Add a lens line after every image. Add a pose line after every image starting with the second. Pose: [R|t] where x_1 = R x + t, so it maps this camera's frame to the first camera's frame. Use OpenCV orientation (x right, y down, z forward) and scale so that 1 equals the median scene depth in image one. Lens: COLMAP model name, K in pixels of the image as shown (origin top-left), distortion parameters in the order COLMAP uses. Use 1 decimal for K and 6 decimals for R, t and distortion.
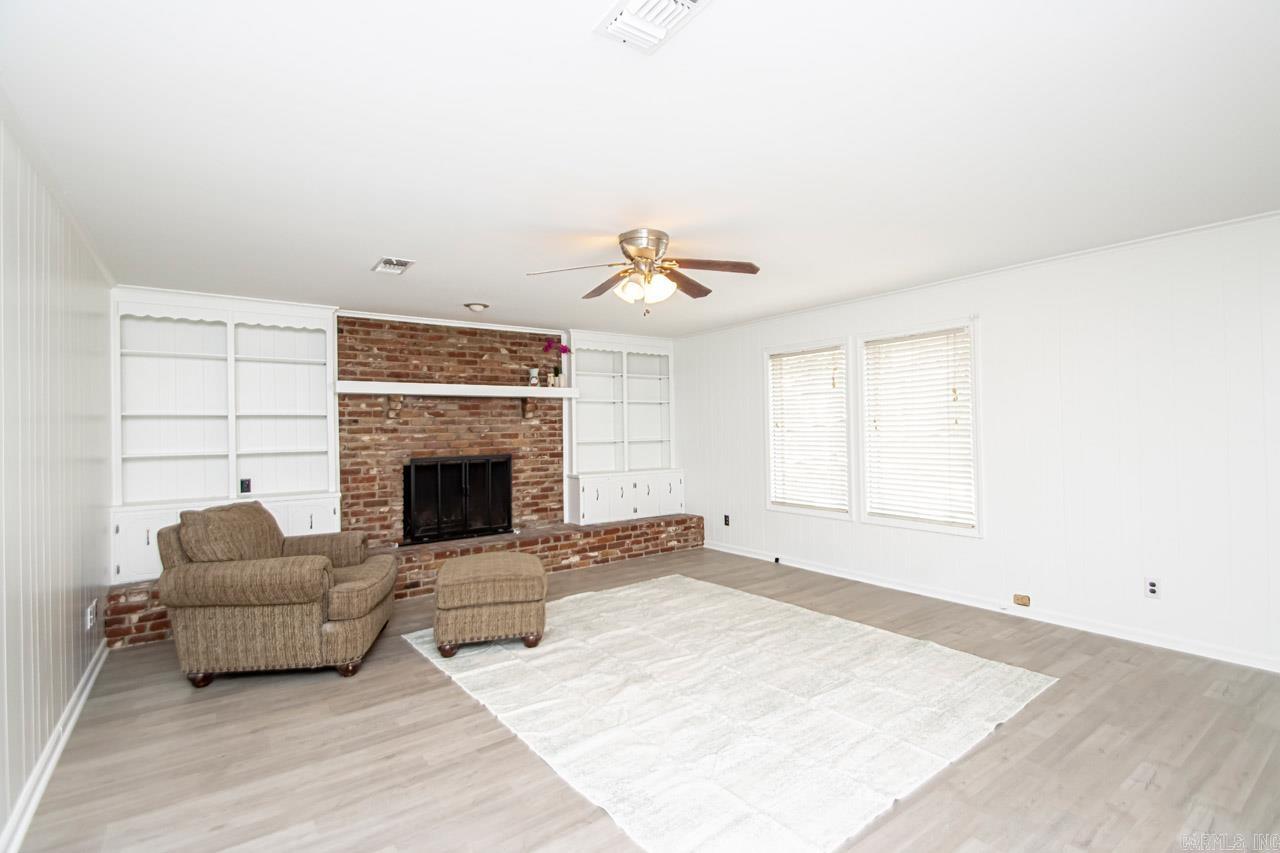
lens RADIAL K [[595.0, 0, 645.2], [0, 595.0, 423.8], [0, 0, 1]] dist [0.015217, -0.017135]
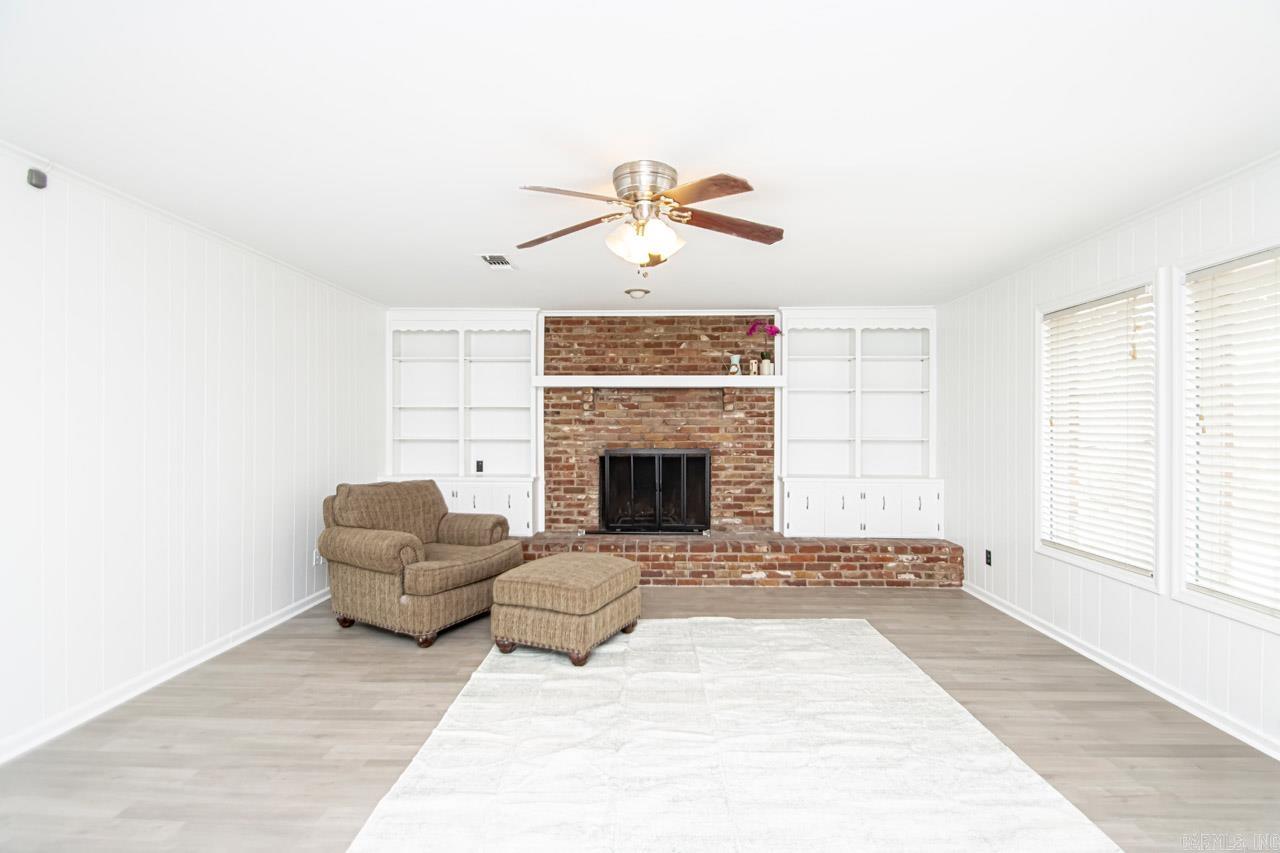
lens RADIAL K [[591.3, 0, 649.3], [0, 591.3, 426.0], [0, 0, 1]] dist [0.014113, -0.014200]
pose [[0.791493, 0.019782, -0.610857, 0.288101], [-0.009952, 0.999761, 0.019481, -0.002702], [0.611097, -0.009340, 0.791501, 0.242102]]
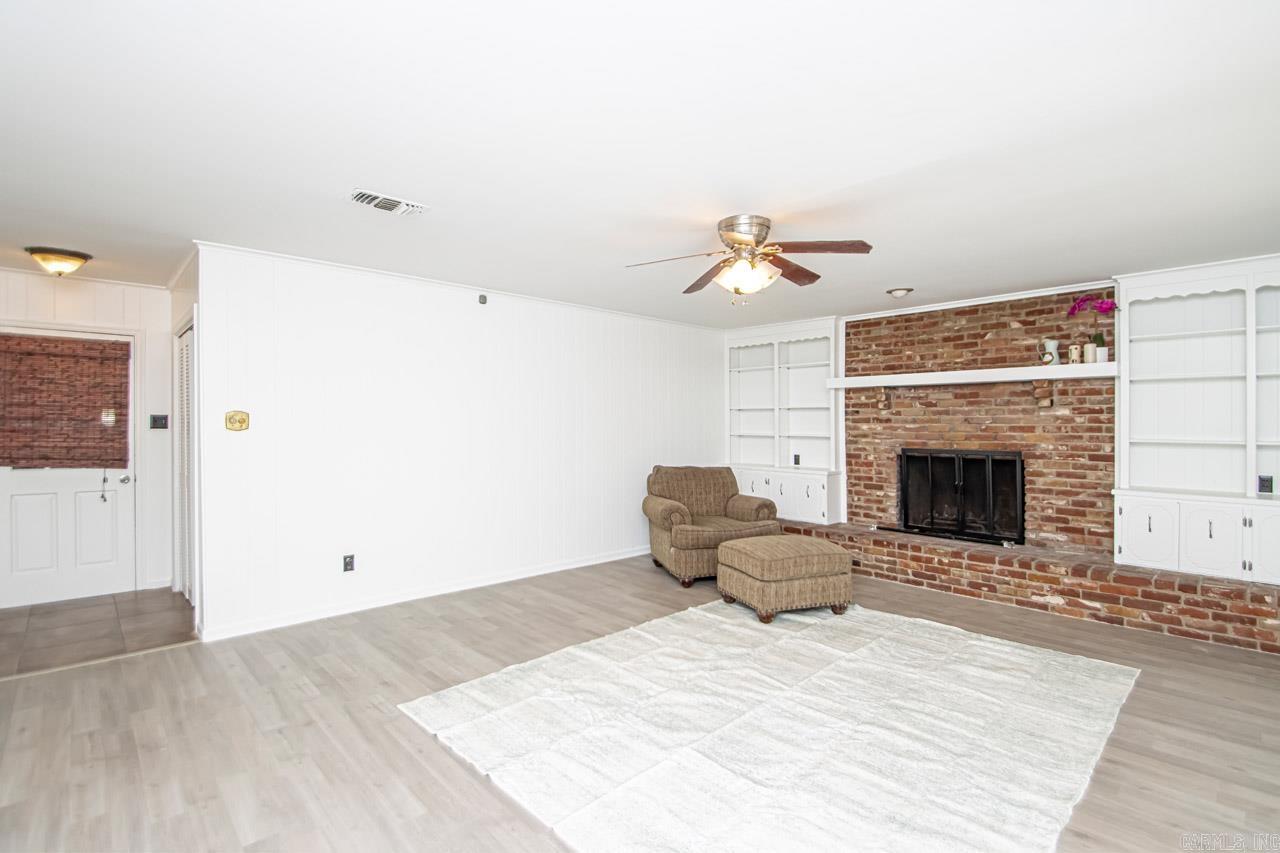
lens RADIAL K [[595.0, 0, 645.2], [0, 595.0, 423.8], [0, 0, 1]] dist [0.015217, -0.017135]
pose [[0.127801, 0.018622, -0.991625, 0.566730], [0.005747, 0.999793, 0.019516, -0.005982], [0.991783, -0.008193, 0.127668, 0.433331]]
